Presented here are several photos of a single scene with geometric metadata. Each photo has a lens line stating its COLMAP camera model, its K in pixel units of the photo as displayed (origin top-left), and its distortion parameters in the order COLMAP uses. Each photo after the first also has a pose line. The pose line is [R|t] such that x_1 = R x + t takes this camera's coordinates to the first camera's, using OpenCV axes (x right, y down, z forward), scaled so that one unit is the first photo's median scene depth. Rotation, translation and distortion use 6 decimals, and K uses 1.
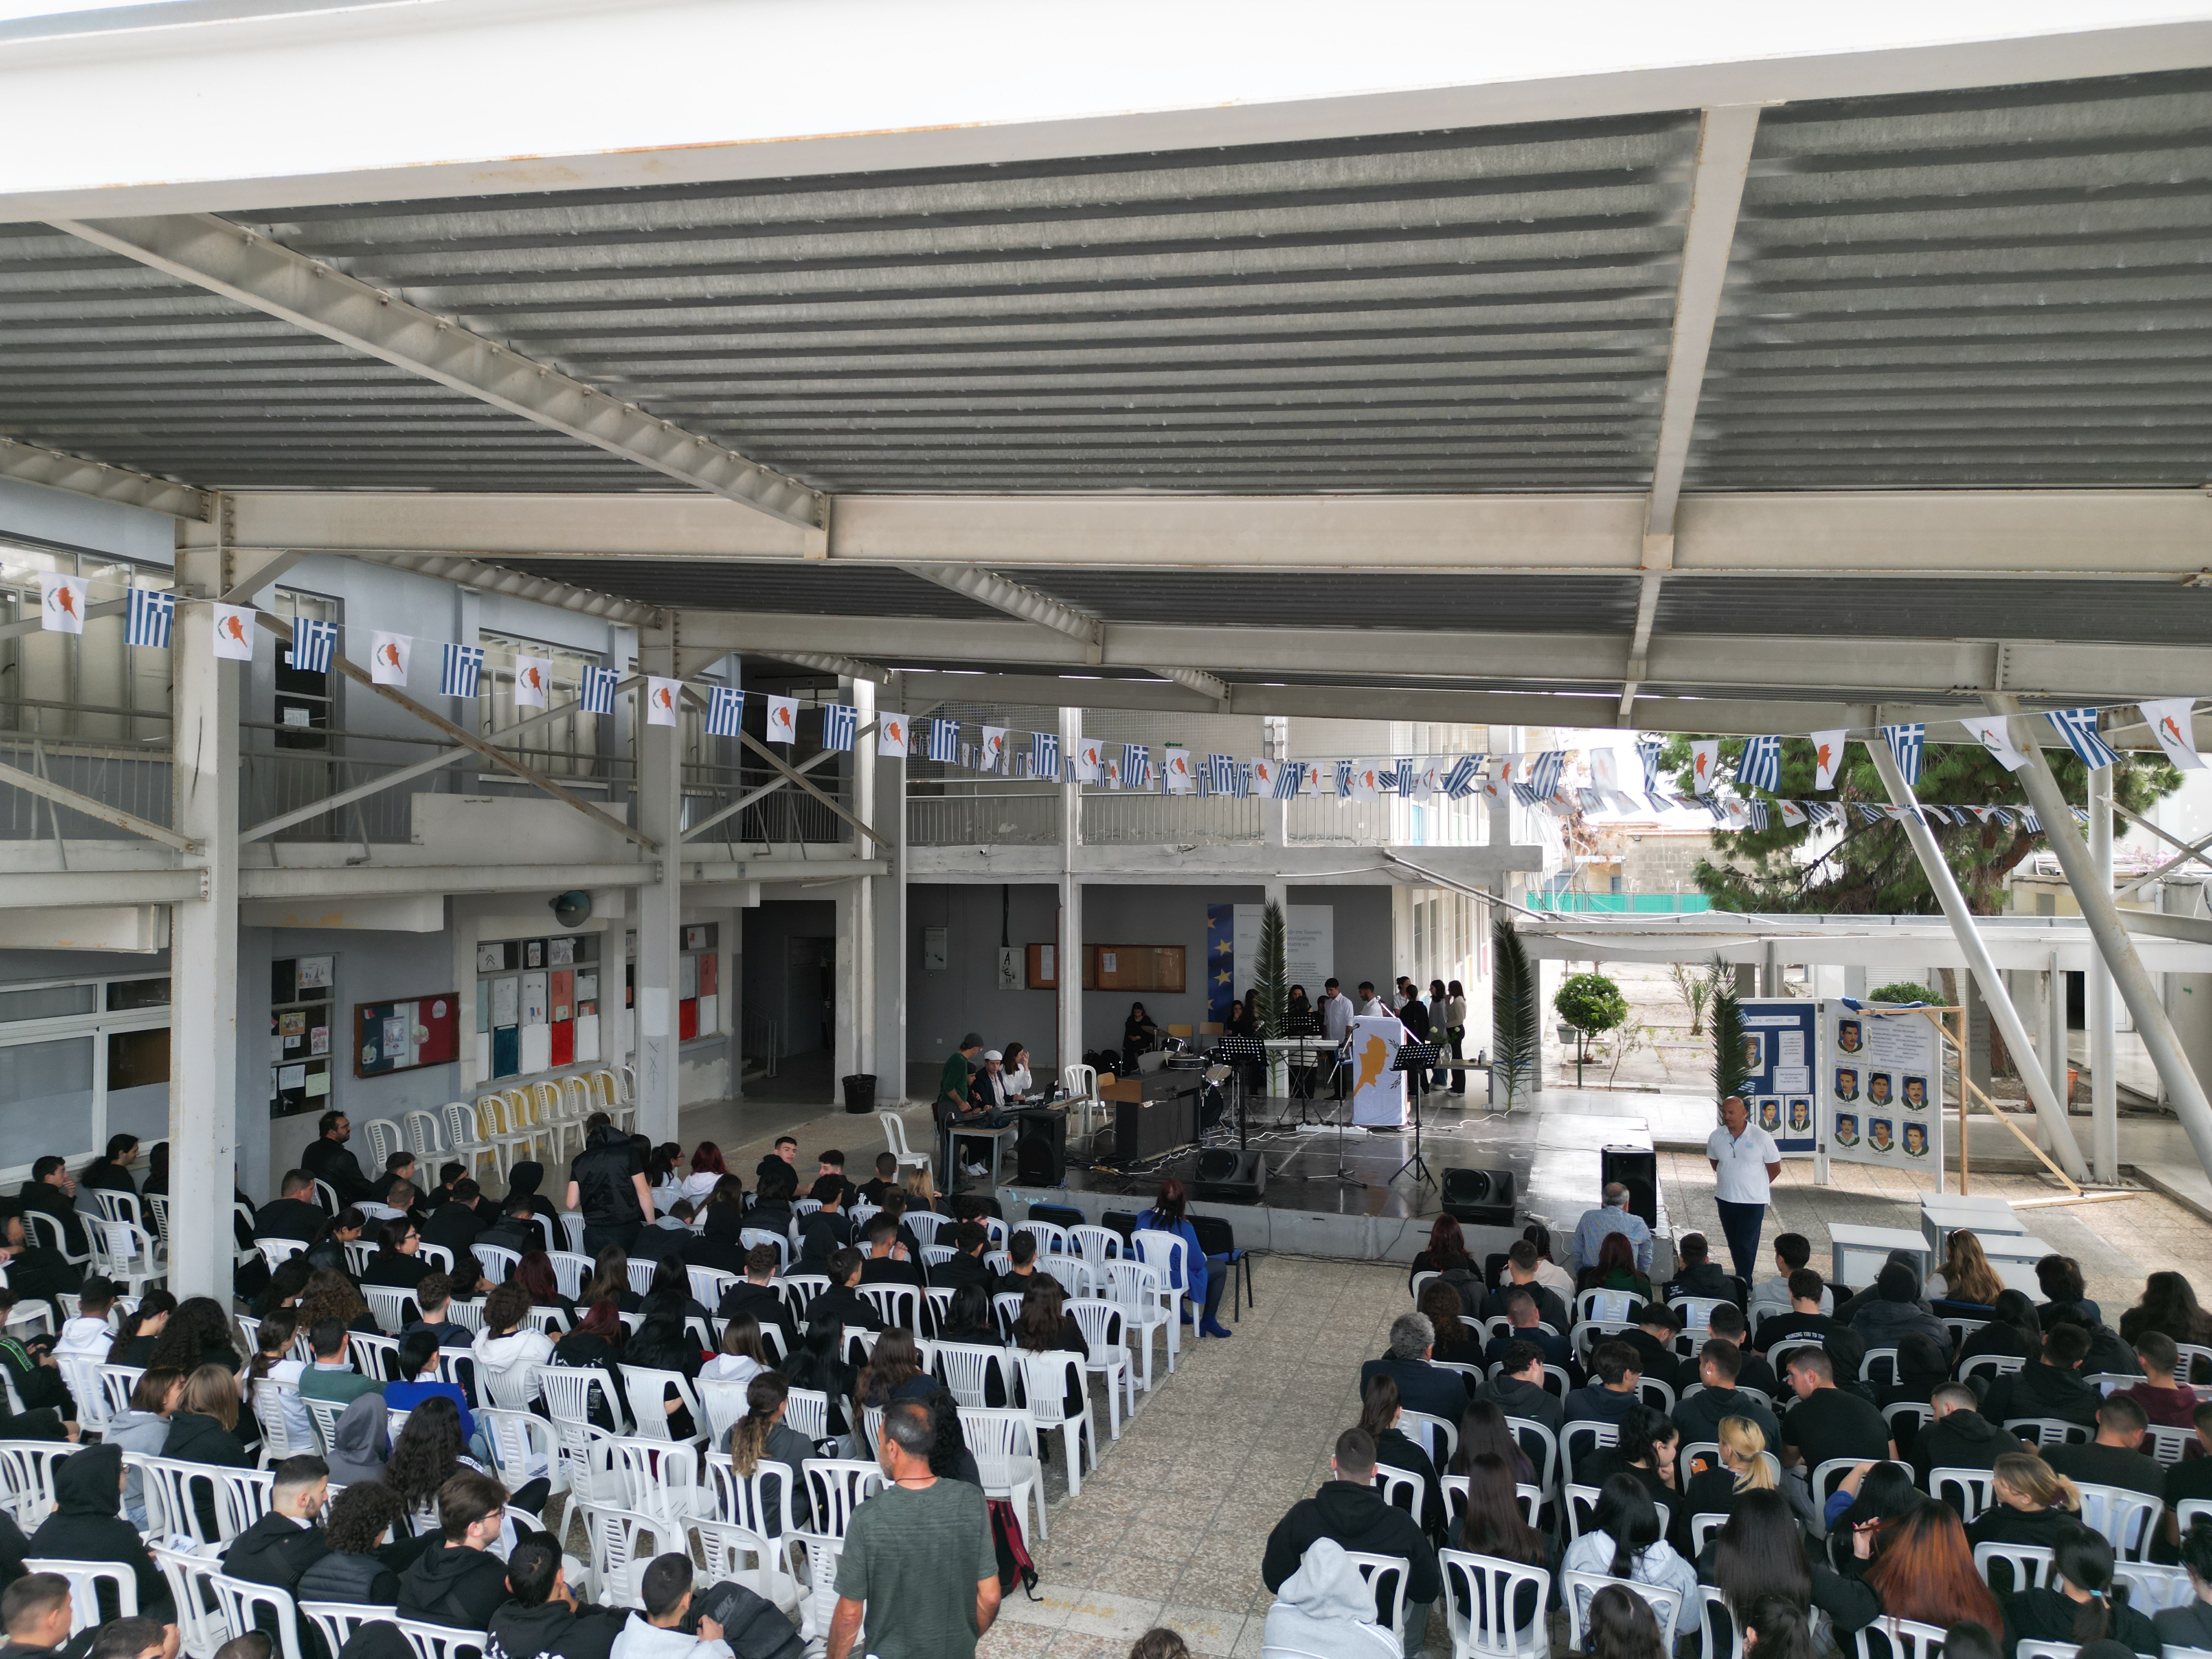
lens RADIAL K [[1540.9, 0, 1101.2], [0, 1540.9, 823.9], [0, 0, 1]] dist [0.078916, -0.082673]
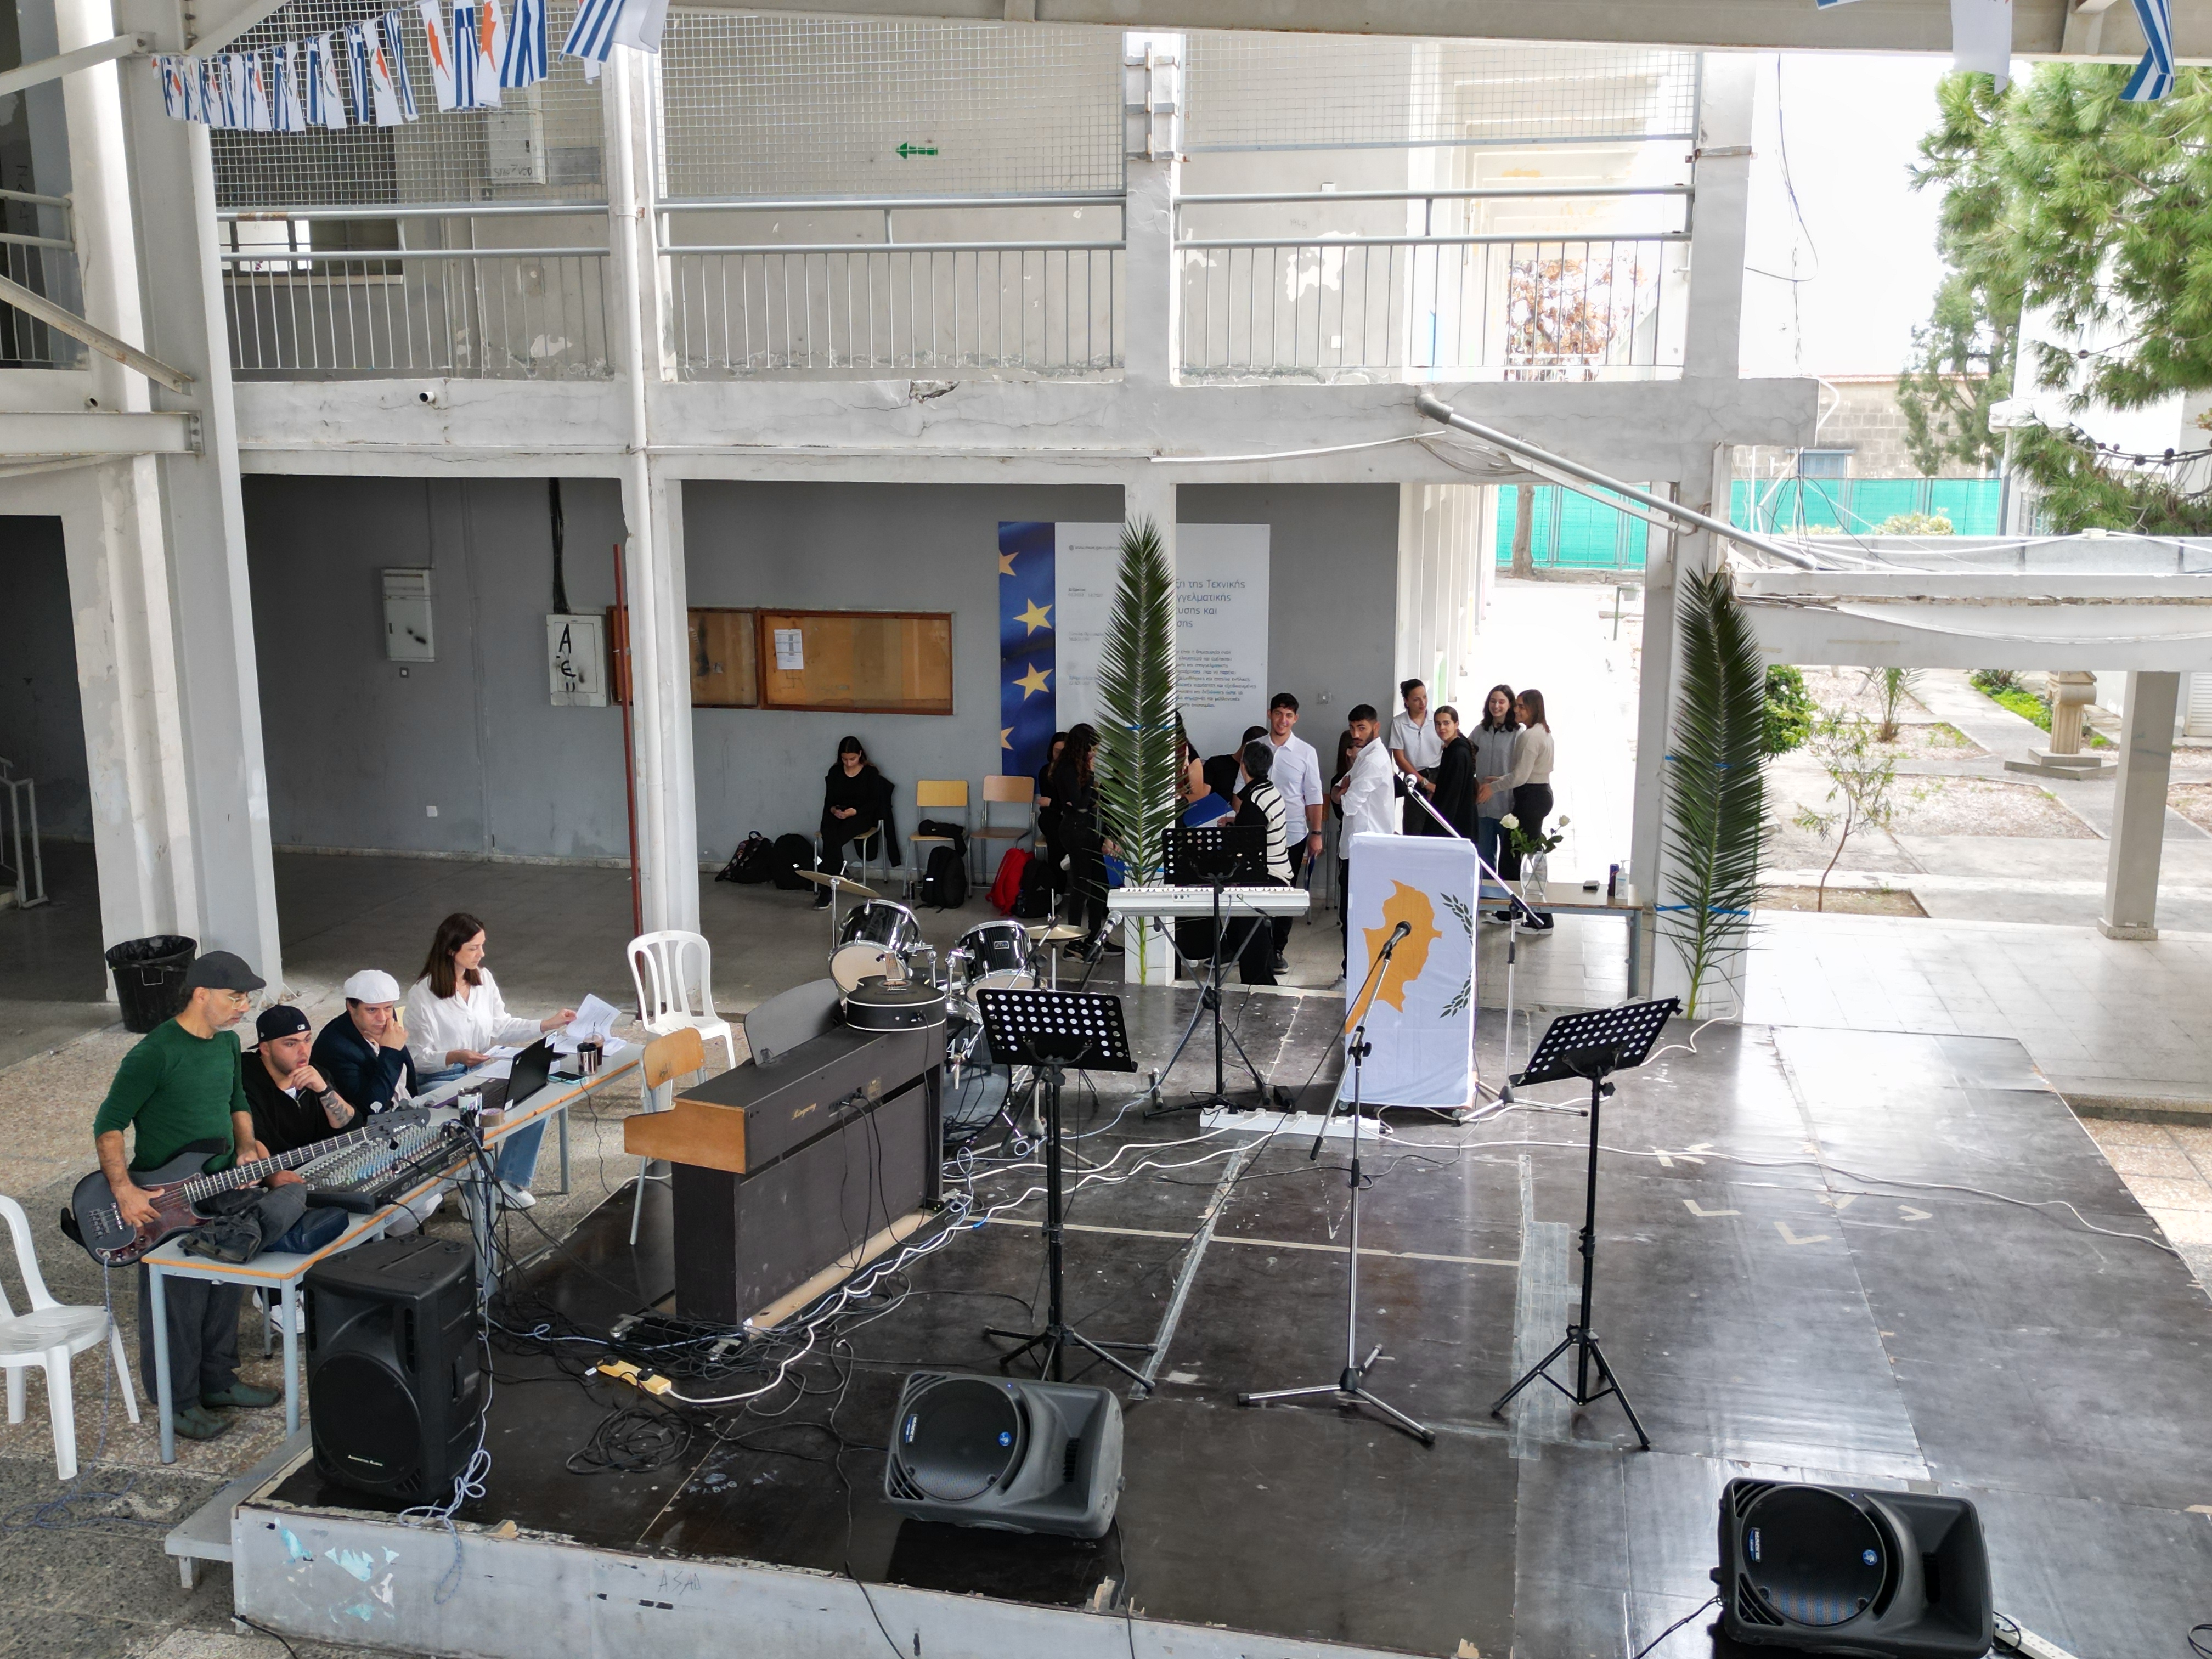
lens RADIAL K [[2065.3, 0, 1101.2], [0, 2065.3, 829.8], [0, 0, 1]] dist [0.170812, -0.408979]
pose [[0.995260, -0.017453, 0.095676, 0.059641], [-0.003185, 0.977387, 0.211433, 0.017061], [-0.097202, -0.210736, 0.972698, 0.577872]]
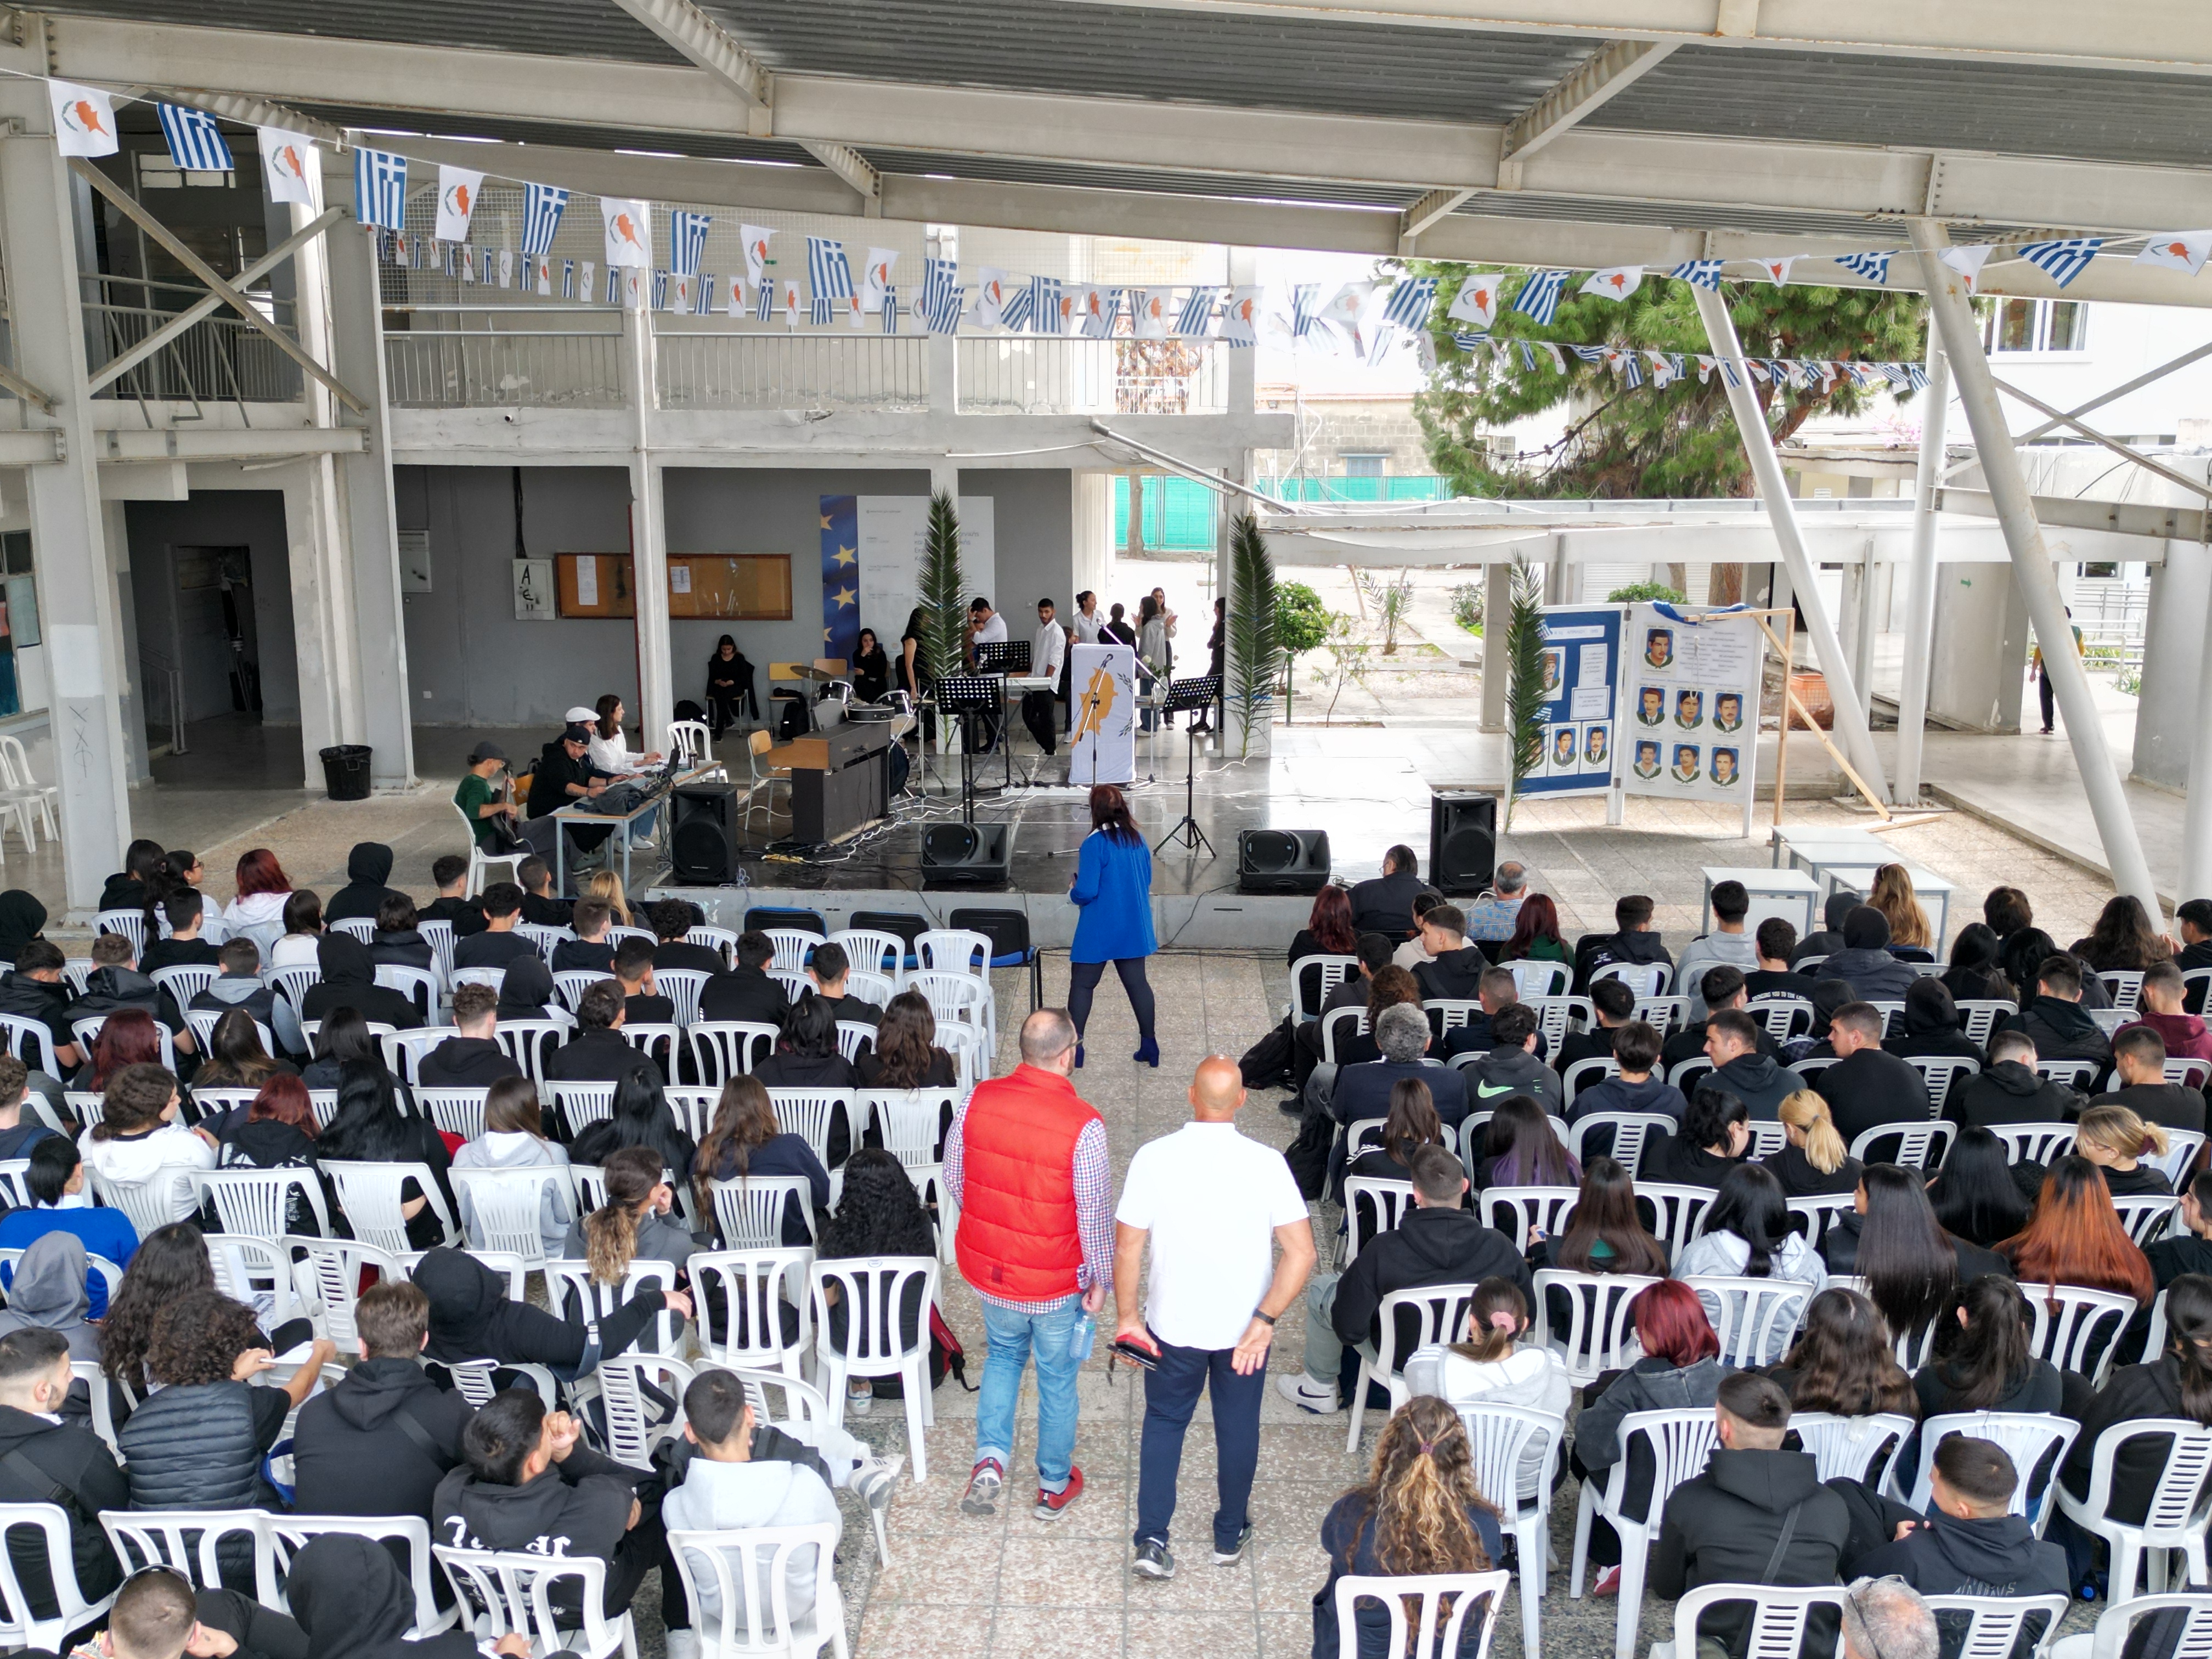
lens RADIAL K [[2065.3, 0, 1101.2], [0, 2065.3, 829.8], [0, 0, 1]] dist [0.170812, -0.408979]
pose [[0.960271, -0.051501, 0.274278, -0.121708], [-0.007313, 0.977843, 0.209213, 0.000875], [-0.278975, -0.202907, 0.938617, 0.026368]]
